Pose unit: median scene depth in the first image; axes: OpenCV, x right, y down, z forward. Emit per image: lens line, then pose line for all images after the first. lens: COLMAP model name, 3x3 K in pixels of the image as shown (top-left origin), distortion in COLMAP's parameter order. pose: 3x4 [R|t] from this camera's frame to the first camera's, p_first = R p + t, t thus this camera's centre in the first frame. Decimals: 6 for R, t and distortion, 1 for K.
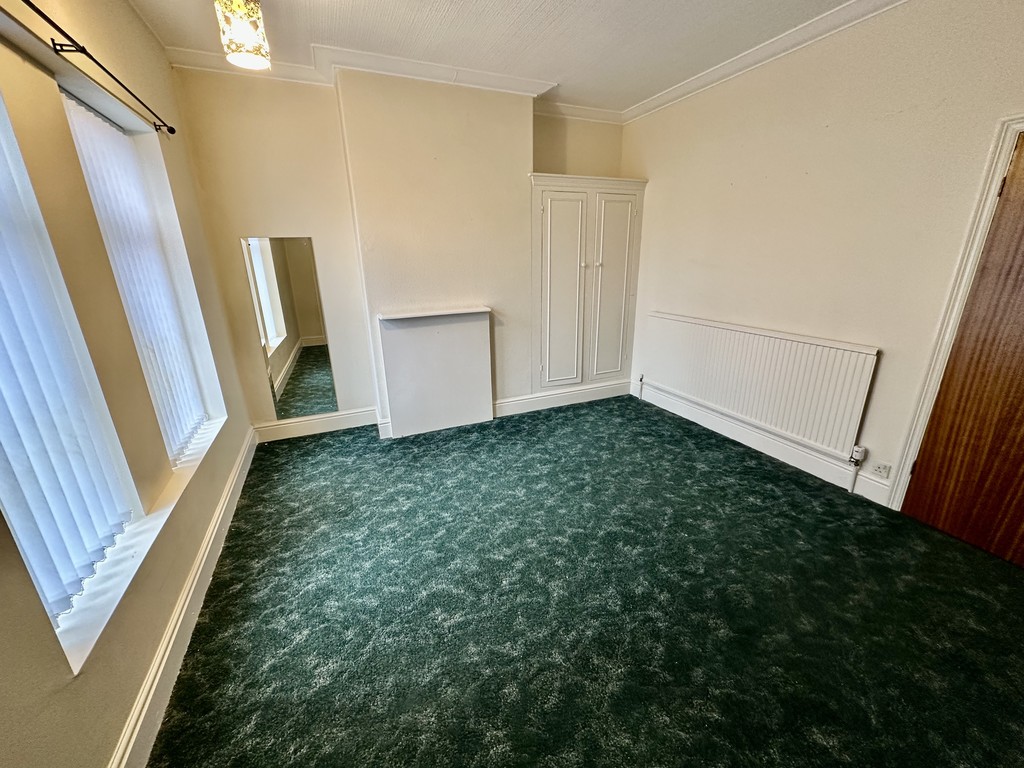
lens RADIAL K [[407.9, 0, 510.5], [0, 407.9, 382.4], [0, 0, 1]] dist [-0.000598, 0.000180]
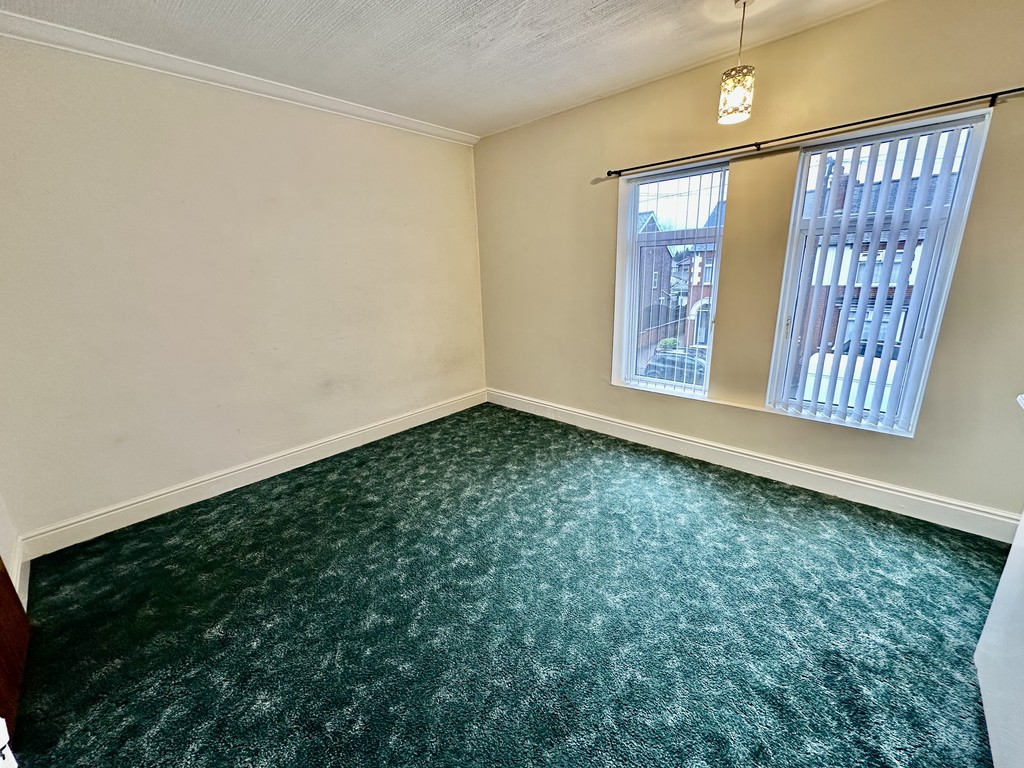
lens RADIAL K [[407.9, 0, 510.5], [0, 407.9, 382.4], [0, 0, 1]] dist [-0.000598, 0.000180]
pose [[-0.915157, 0.157678, -0.370978, 0.393356], [-0.069628, 0.844651, 0.530770, -0.419964], [0.397038, 0.511569, -0.762009, 1.278664]]
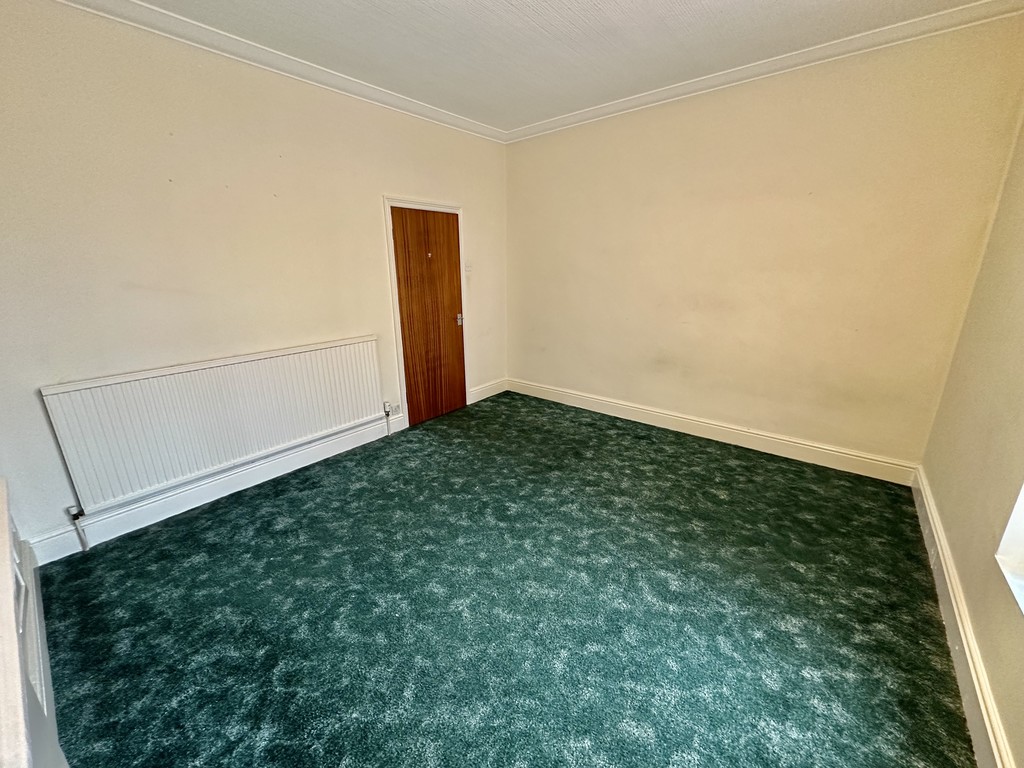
lens RADIAL K [[407.9, 0, 510.5], [0, 407.9, 382.4], [0, 0, 1]] dist [-0.000598, 0.000180]
pose [[-0.456815, -0.225445, 0.860520, -0.529614], [0.286262, 0.878641, 0.382157, -0.306470], [-0.842244, 0.420909, -0.336840, 1.004657]]
